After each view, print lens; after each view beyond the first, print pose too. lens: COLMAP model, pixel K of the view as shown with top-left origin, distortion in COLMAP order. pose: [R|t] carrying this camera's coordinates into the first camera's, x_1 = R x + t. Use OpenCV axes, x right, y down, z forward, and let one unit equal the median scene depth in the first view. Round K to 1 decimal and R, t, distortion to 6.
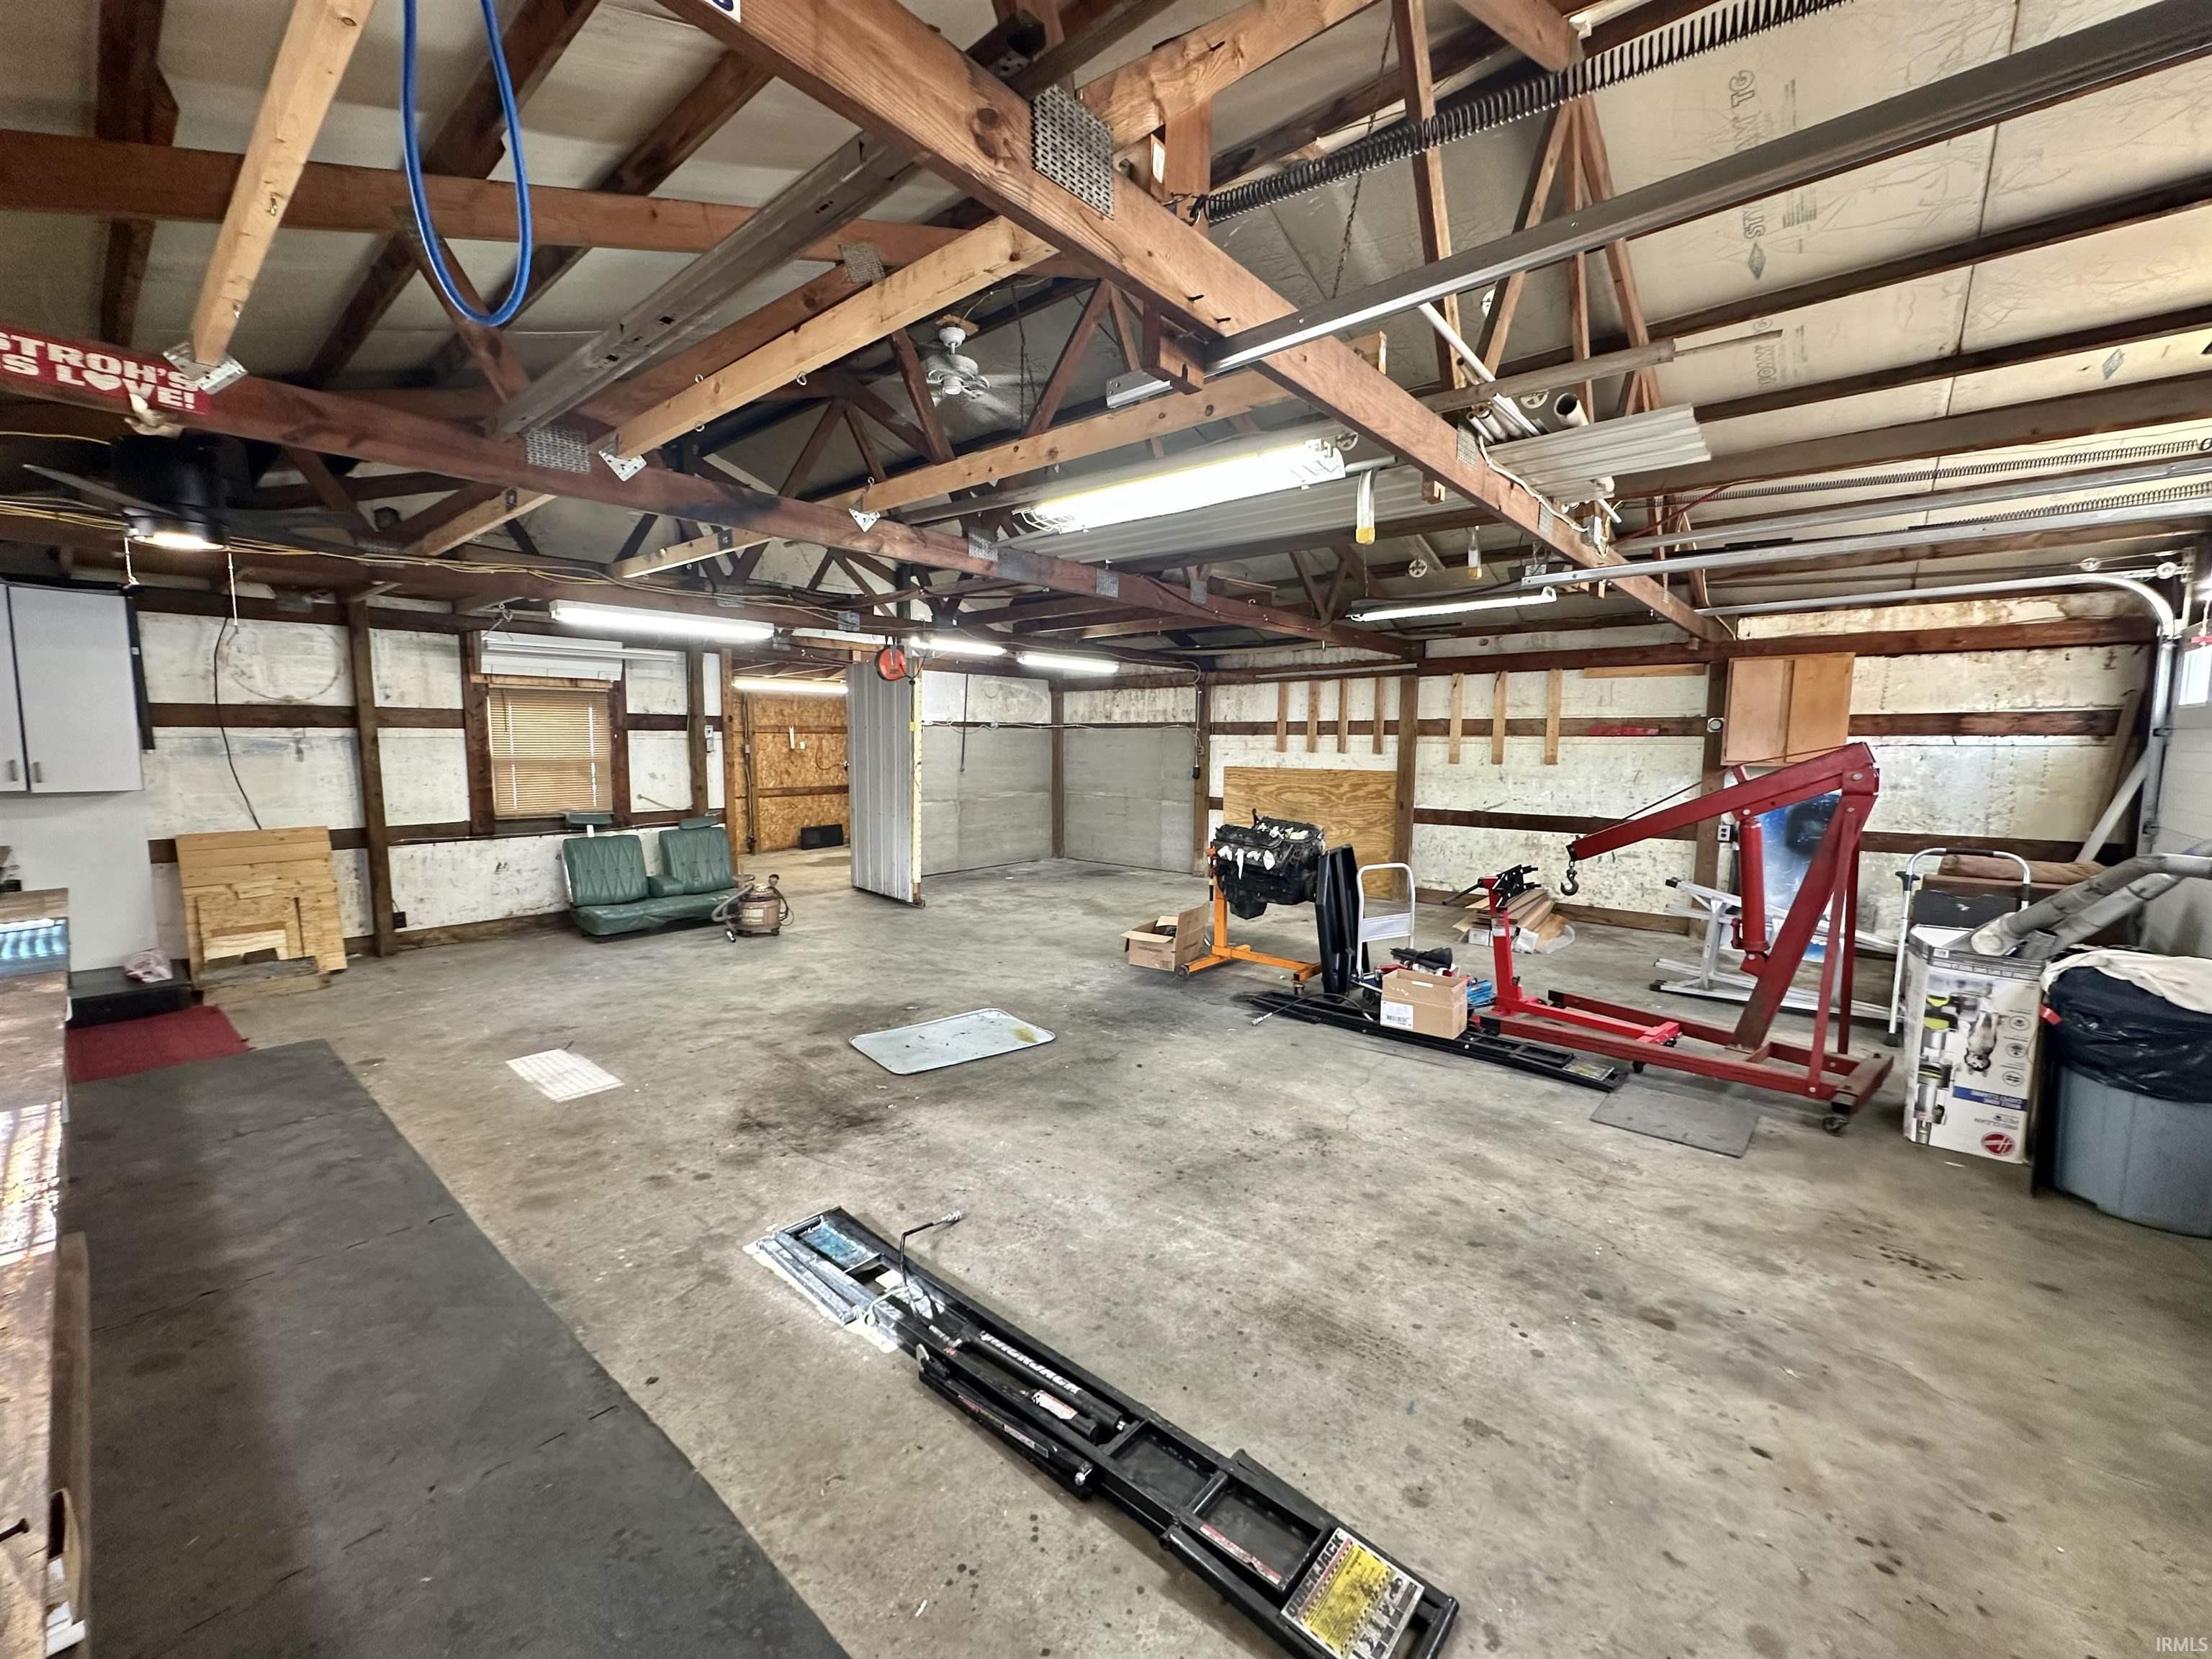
lens RADIAL K [[881.9, 0, 1106.3], [0, 881.9, 831.0], [0, 0, 1]] dist [-0.002549, 0.000013]
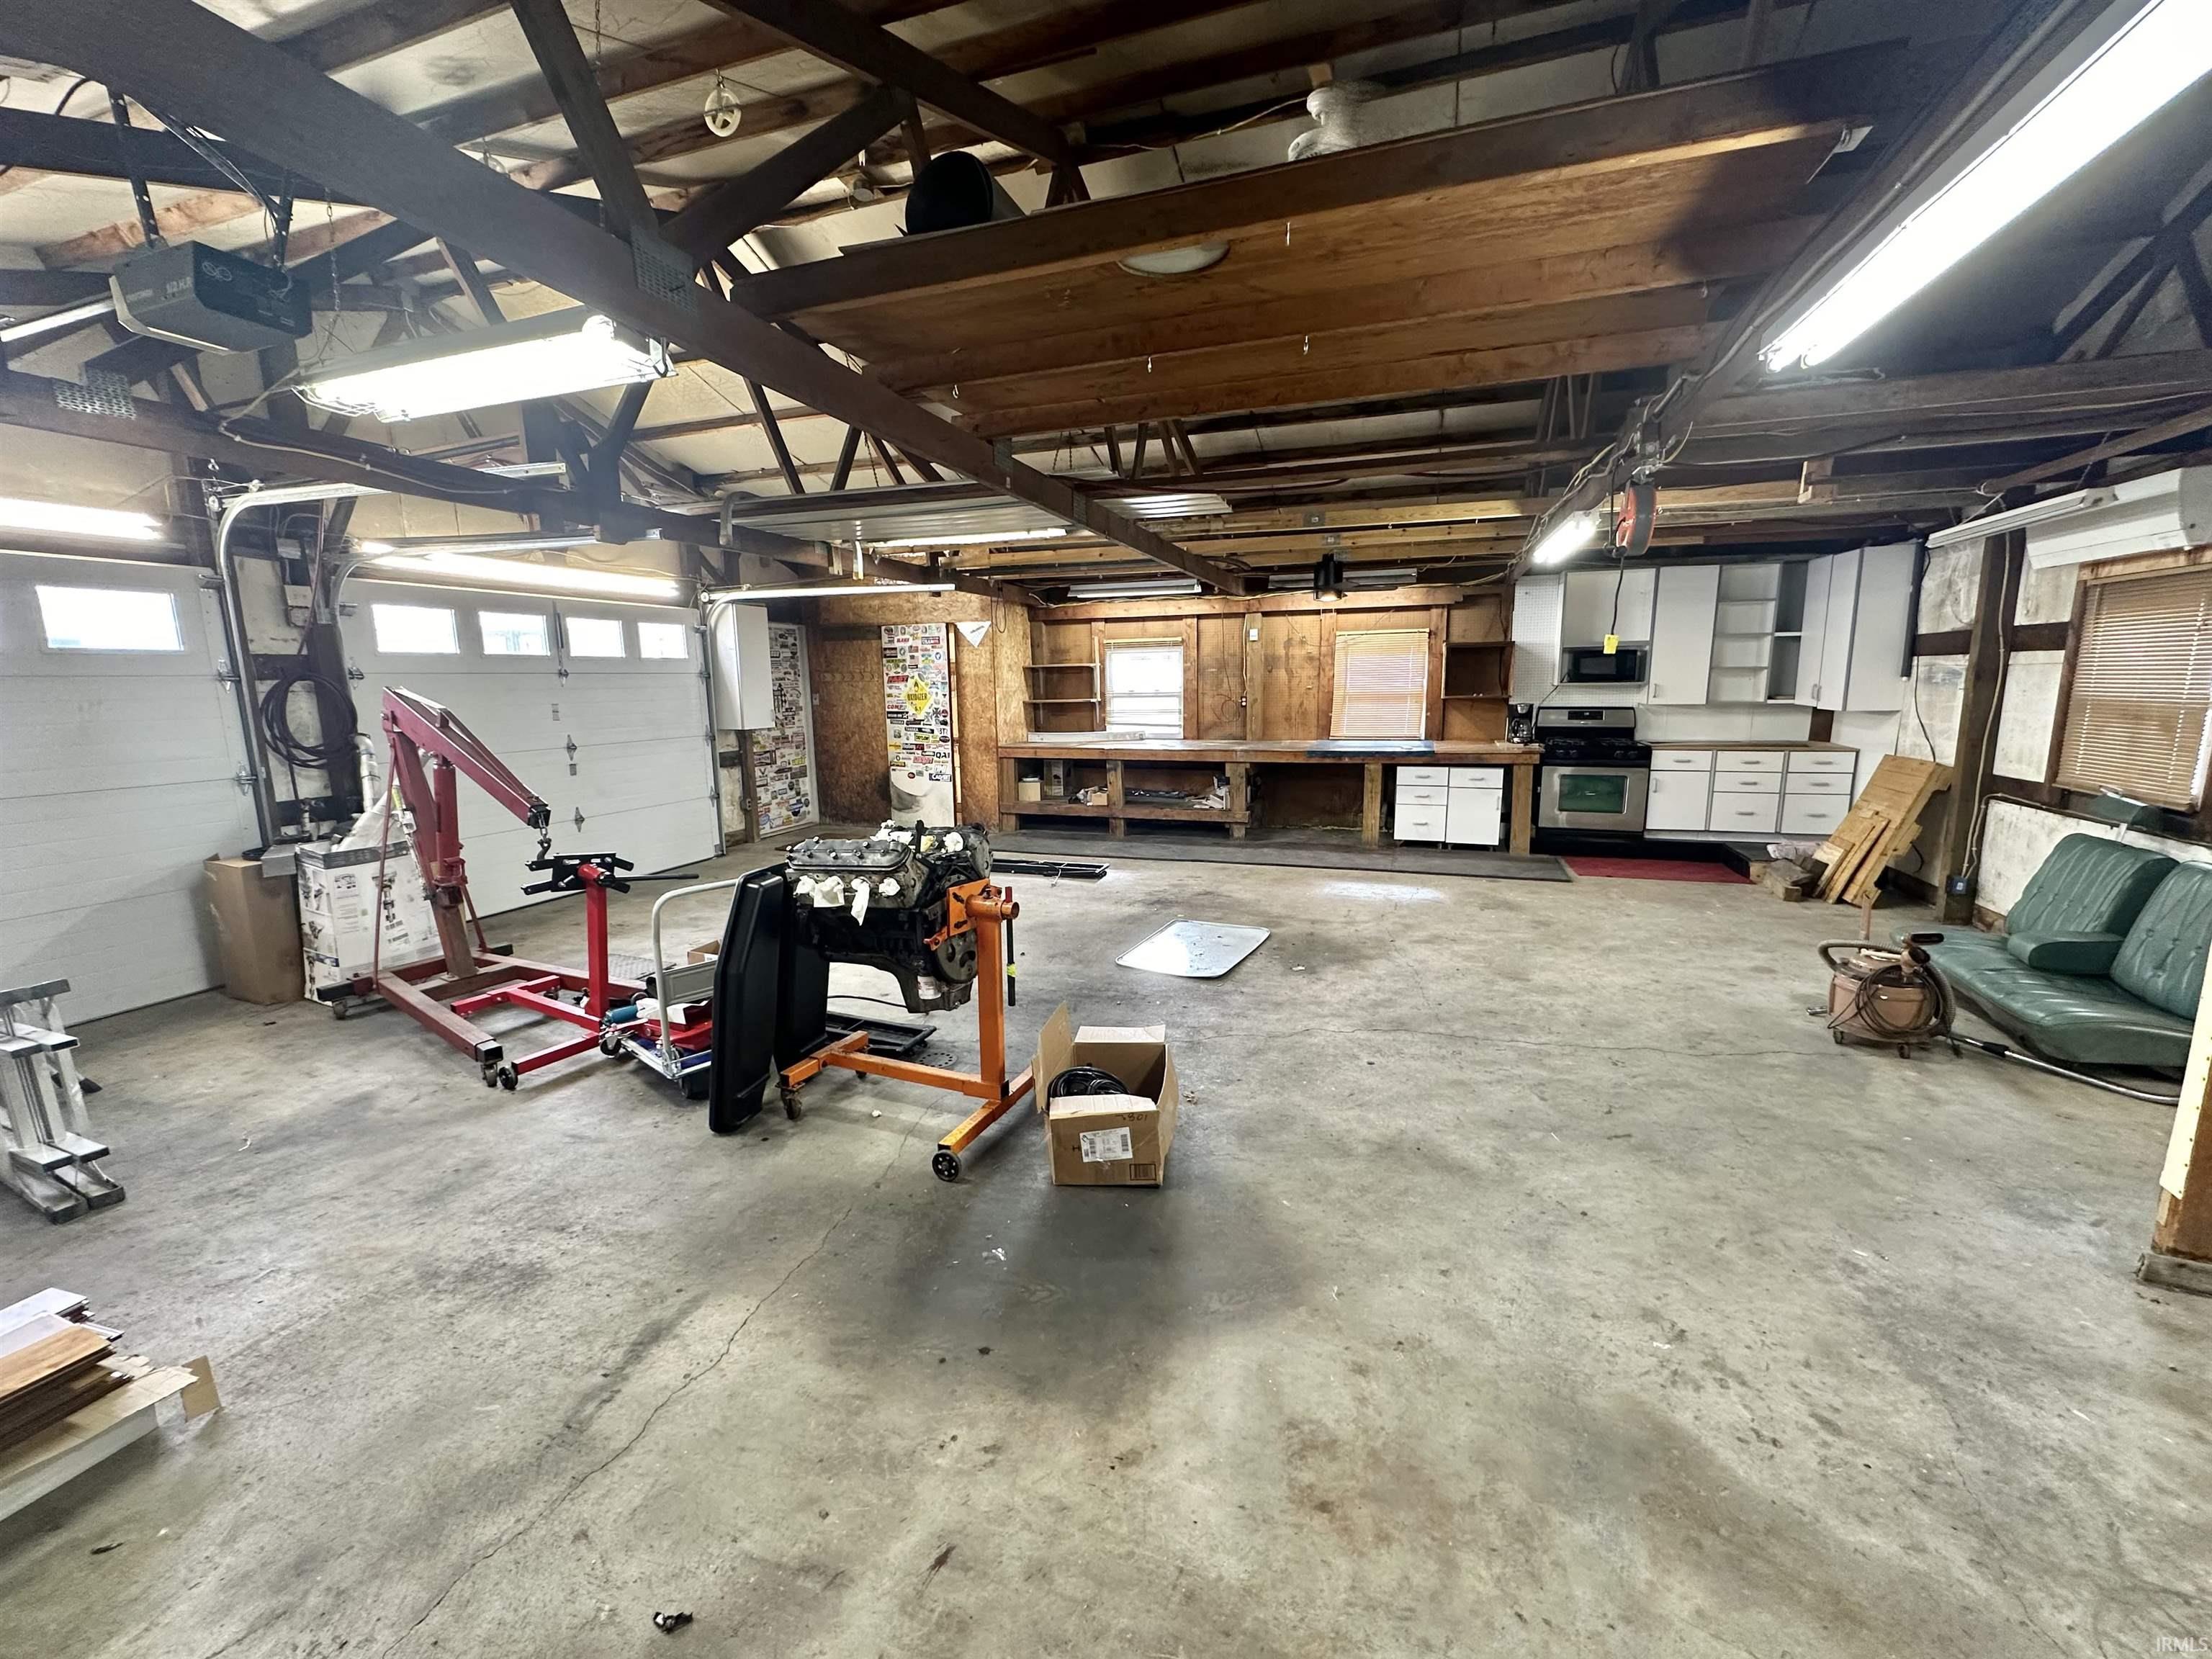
lens RADIAL K [[881.9, 0, 1106.3], [0, 881.9, 831.0], [0, 0, 1]] dist [-0.002549, 0.000013]
pose [[-0.932247, 0.072125, -0.354560, 0.301236], [-0.026152, 0.963936, 0.264847, -0.186616], [0.360876, 0.256176, -0.896740, 1.810273]]
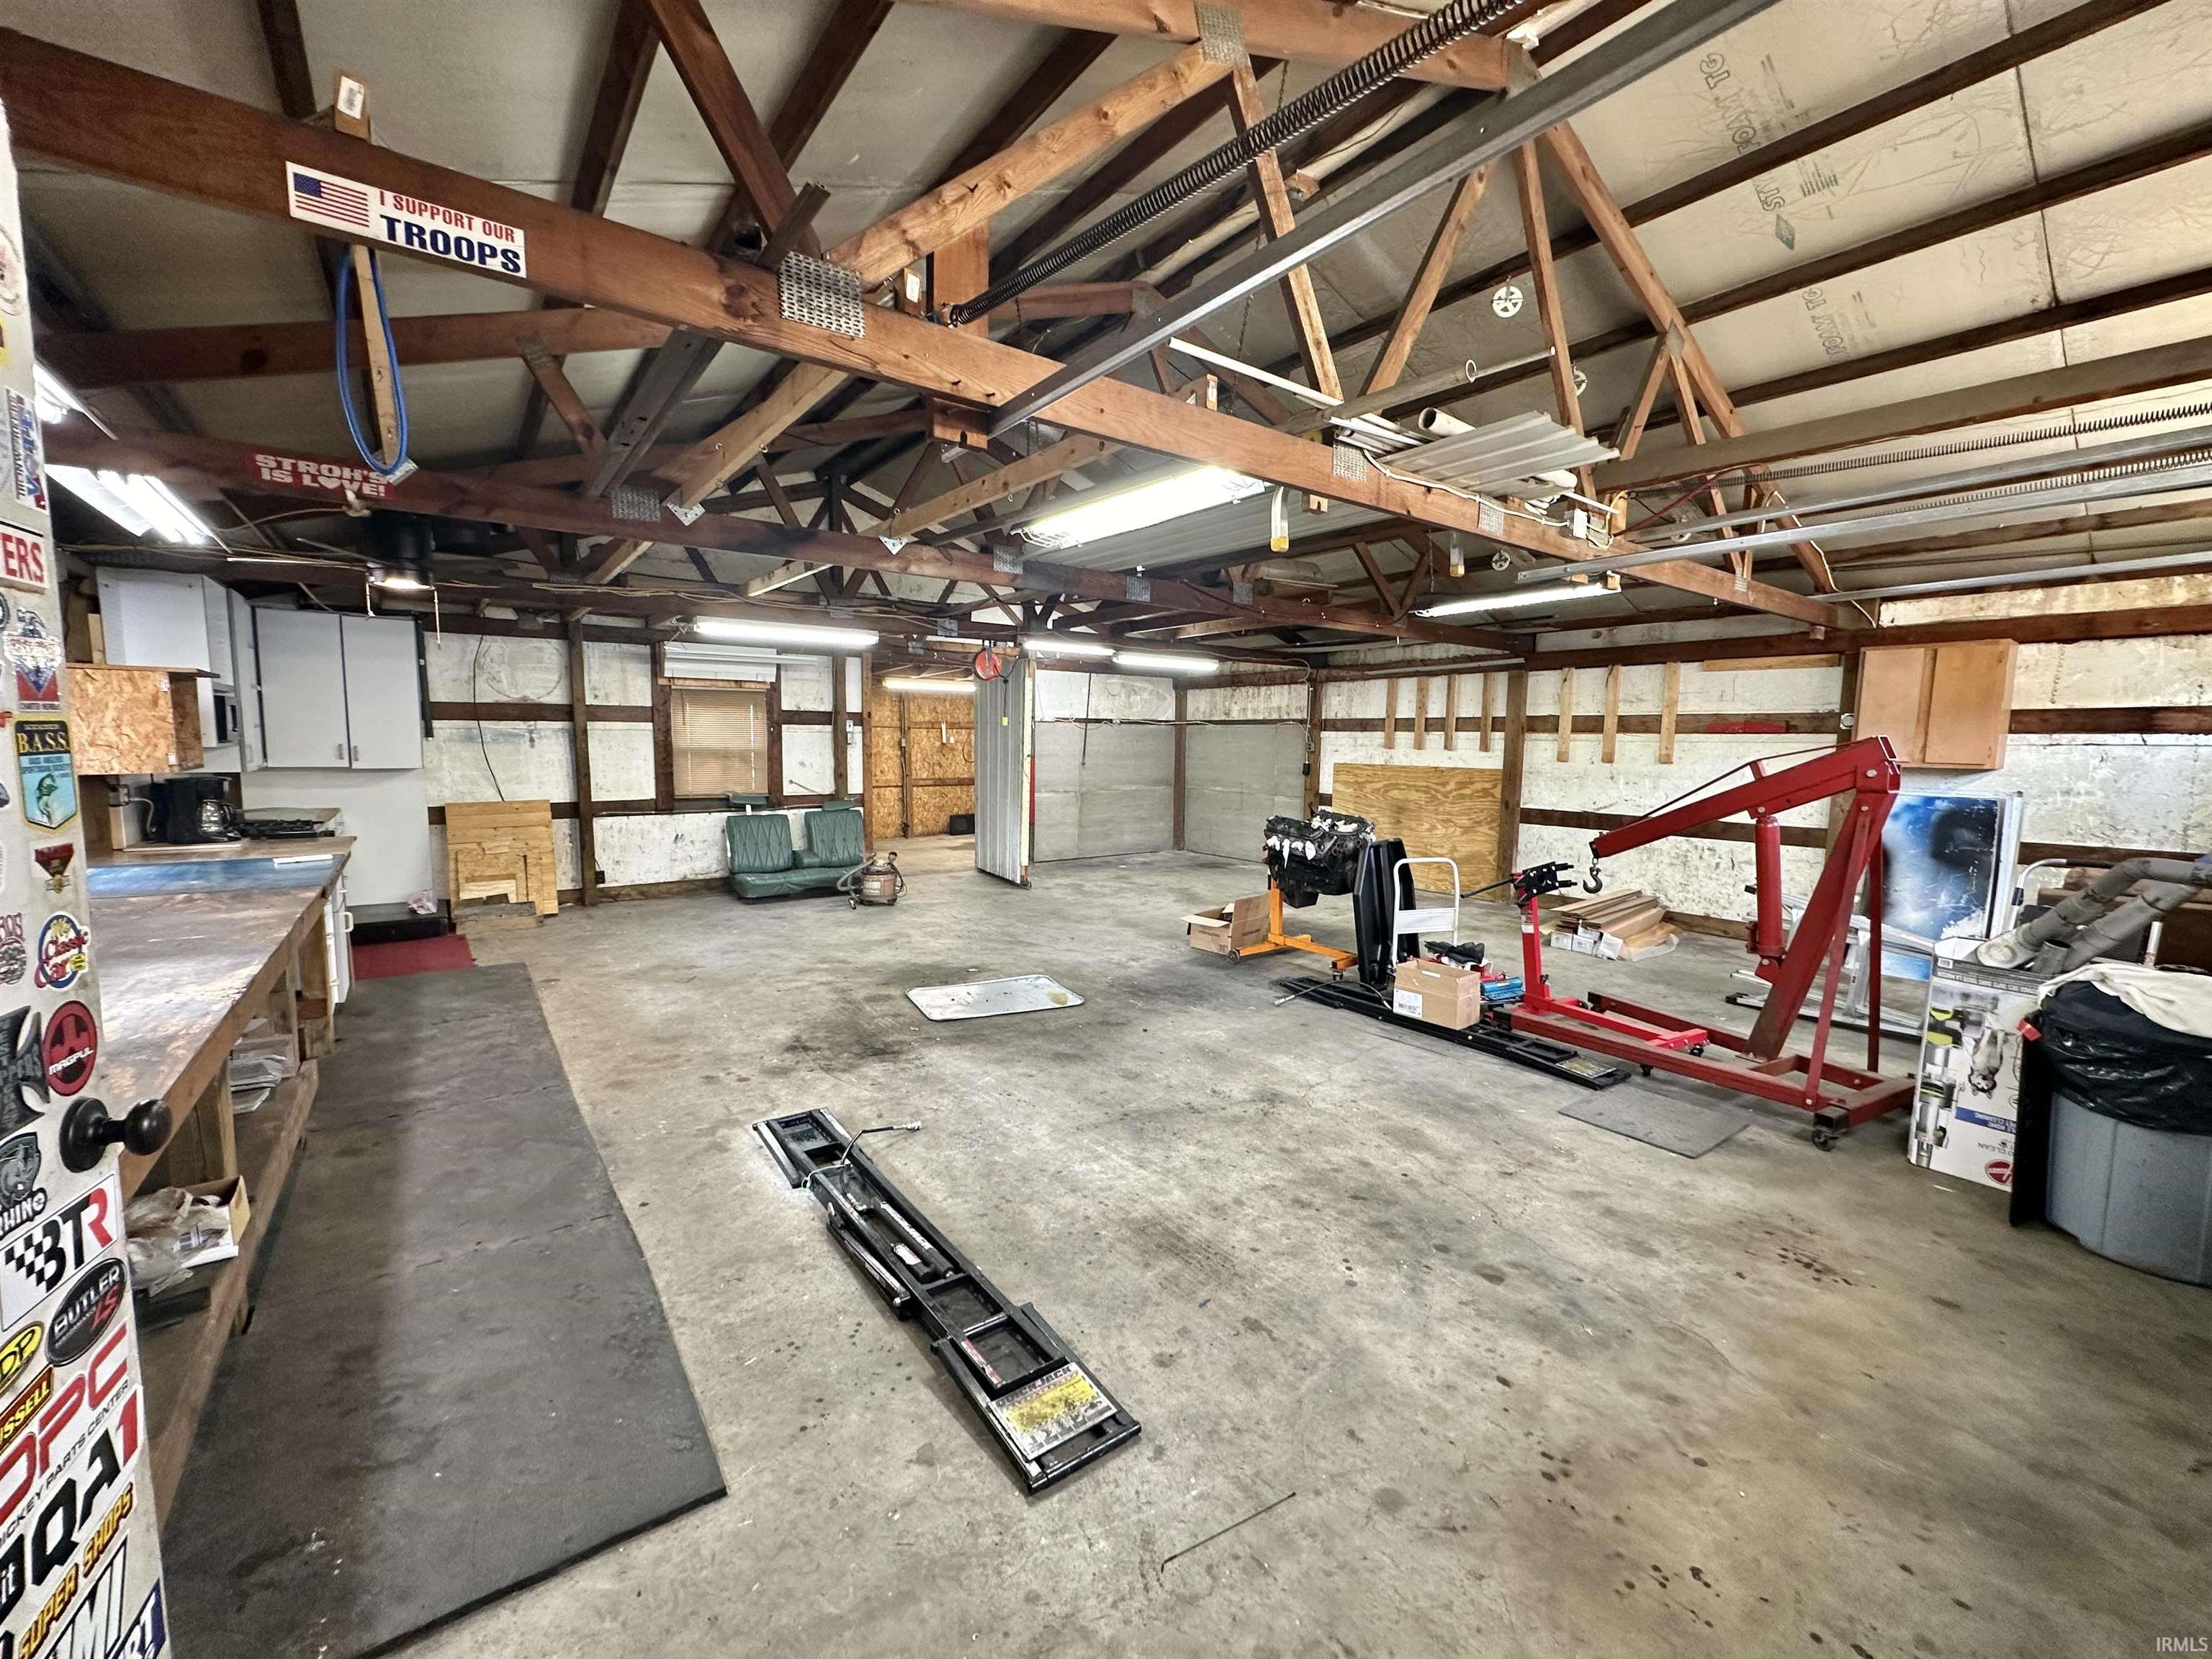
lens RADIAL K [[881.9, 0, 1106.3], [0, 881.9, 831.0], [0, 0, 1]] dist [-0.002549, 0.000013]
pose [[0.976454, 0.028166, -0.213879, 0.190482], [-0.027866, 0.999602, 0.004417, 0.013574], [0.213918, 0.001647, 0.976850, -0.068630]]
